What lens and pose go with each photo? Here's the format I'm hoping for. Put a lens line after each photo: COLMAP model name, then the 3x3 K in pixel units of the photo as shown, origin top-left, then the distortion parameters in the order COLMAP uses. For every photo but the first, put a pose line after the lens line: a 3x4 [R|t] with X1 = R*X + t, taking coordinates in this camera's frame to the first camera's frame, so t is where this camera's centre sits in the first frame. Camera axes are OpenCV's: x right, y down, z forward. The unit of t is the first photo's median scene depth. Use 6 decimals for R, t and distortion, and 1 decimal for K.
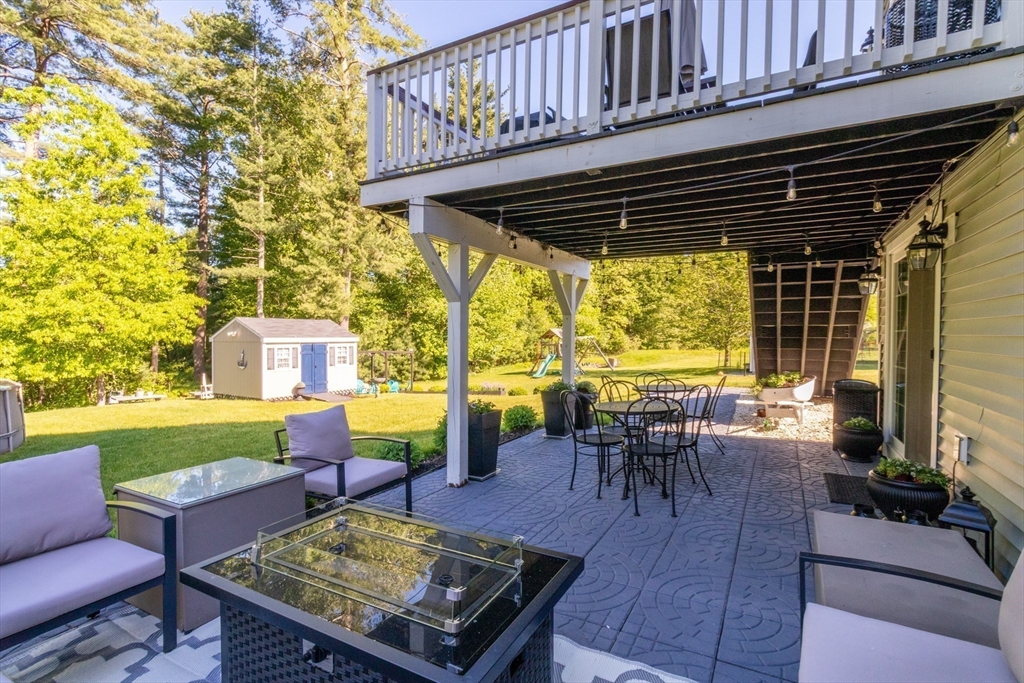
lens RADIAL K [[471.3, 0, 509.8], [0, 471.3, 339.1], [0, 0, 1]] dist [0.002551, -0.007515]
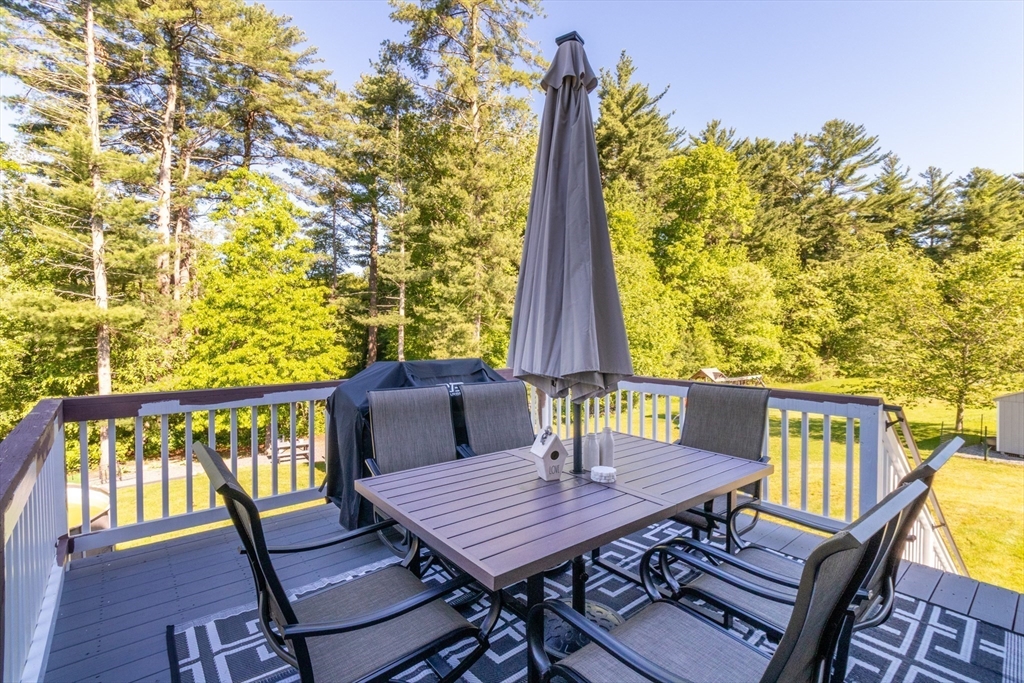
lens RADIAL K [[471.3, 0, 509.8], [0, 471.3, 339.1], [0, 0, 1]] dist [0.002551, -0.007515]
pose [[0.936476, 0.000320, -0.350733, 0.071431], [-0.001245, 0.999996, -0.002411, -0.090175], [0.350731, 0.002694, 0.936473, 0.084432]]
